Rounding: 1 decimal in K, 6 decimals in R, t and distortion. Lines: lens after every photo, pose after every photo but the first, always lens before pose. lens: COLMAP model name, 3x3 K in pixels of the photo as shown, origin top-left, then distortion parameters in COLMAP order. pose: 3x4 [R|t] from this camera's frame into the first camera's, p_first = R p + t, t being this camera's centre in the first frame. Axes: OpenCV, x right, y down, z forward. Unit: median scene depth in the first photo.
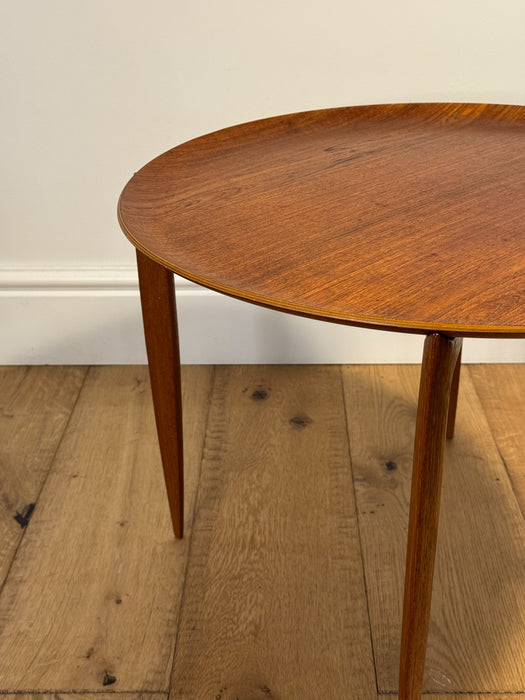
lens RADIAL K [[937.2, 0, 262.5], [0, 937.2, 350.0], [0, 0, 1]] dist [0.209861, -0.449938]
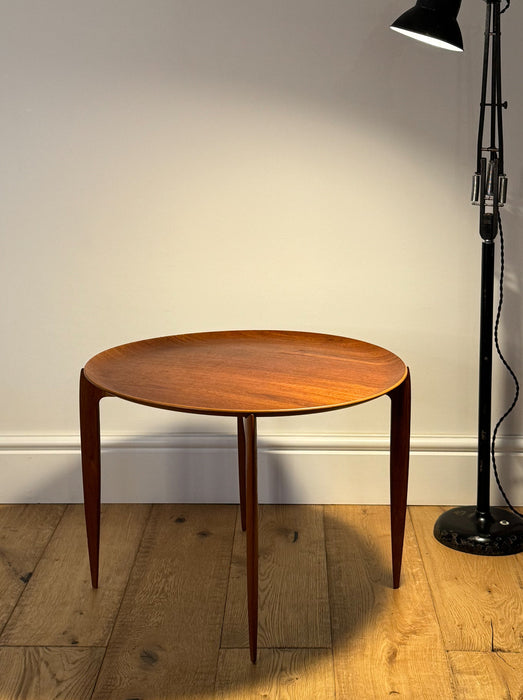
lens RADIAL K [[1154.0, 0, 261.5], [0, 1154.0, 350.0], [0, 0, 1]] dist [0.291466, -1.254866]
pose [[0.999889, 0.011288, -0.009759, 0.169732], [-0.013182, 0.974670, -0.223260, 0.234354], [0.006992, 0.223364, 0.974710, -1.046173]]
